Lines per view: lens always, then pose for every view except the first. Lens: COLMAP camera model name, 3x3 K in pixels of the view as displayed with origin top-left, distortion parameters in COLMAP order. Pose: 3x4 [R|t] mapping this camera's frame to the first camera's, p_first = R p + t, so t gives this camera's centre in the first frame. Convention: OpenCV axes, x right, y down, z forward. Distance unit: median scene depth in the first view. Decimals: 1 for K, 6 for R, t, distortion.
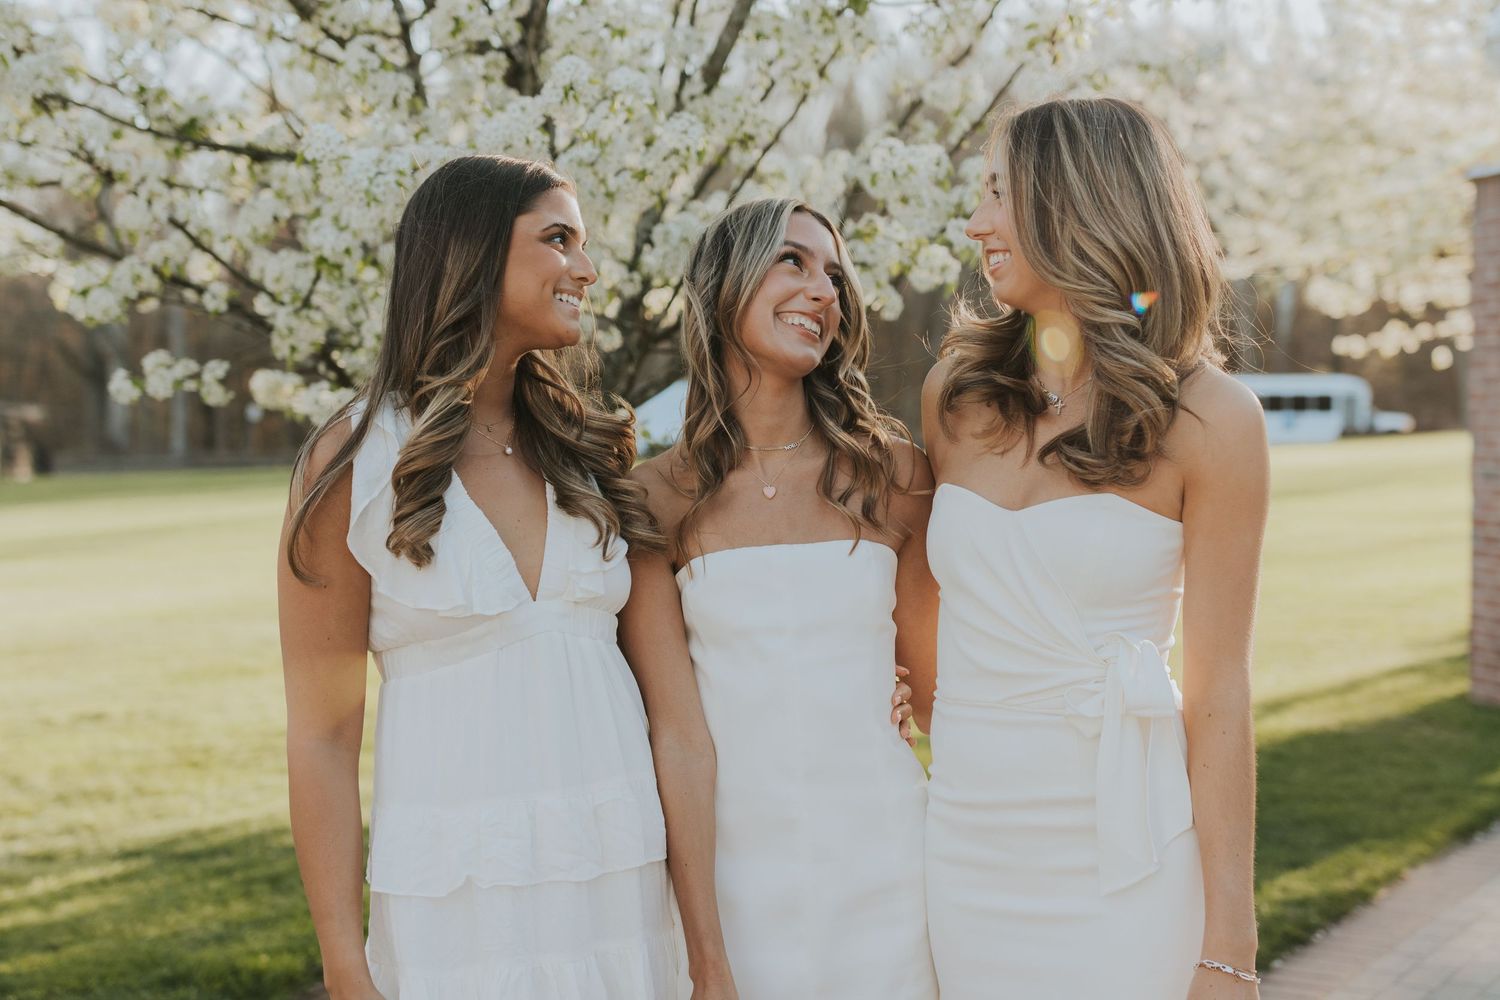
lens RADIAL K [[2158.4, 0, 691.2], [0, 2158.4, 503.0], [0, 0, 1]] dist [0.084813, 0.082626]
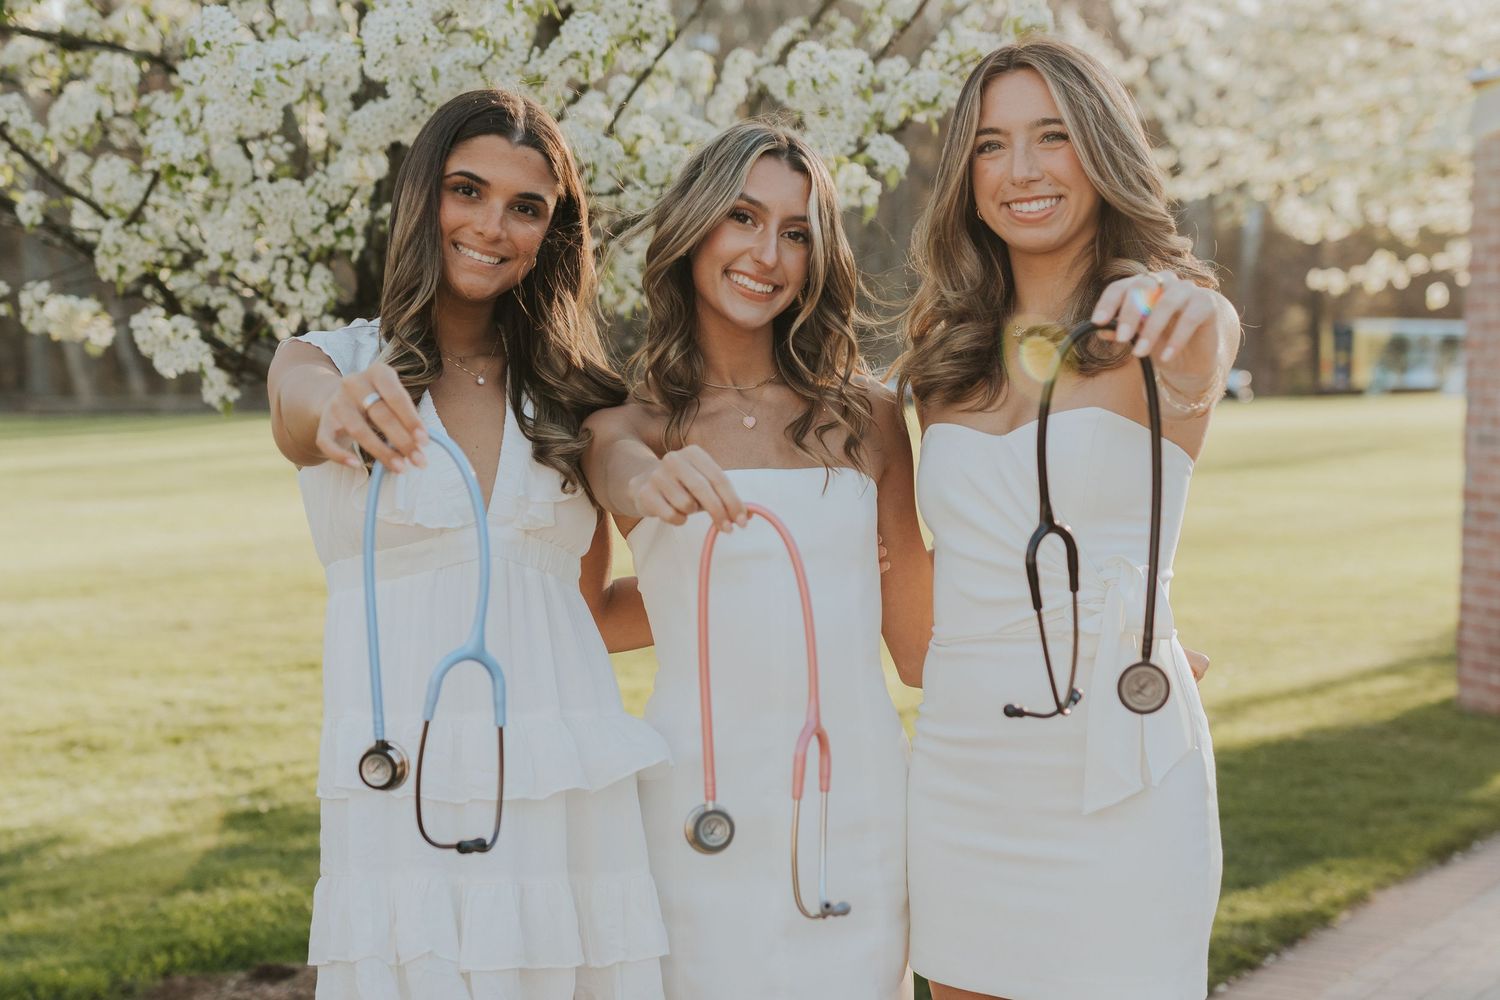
lens RADIAL K [[2158.4, 0, 691.2], [0, 2158.4, 503.0], [0, 0, 1]] dist [0.084813, 0.082626]
pose [[0.999725, 0.012008, 0.020139, 0.038233], [-0.012648, 0.999410, 0.031936, -0.009672], [-0.019744, -0.032182, 0.999287, 0.145842]]
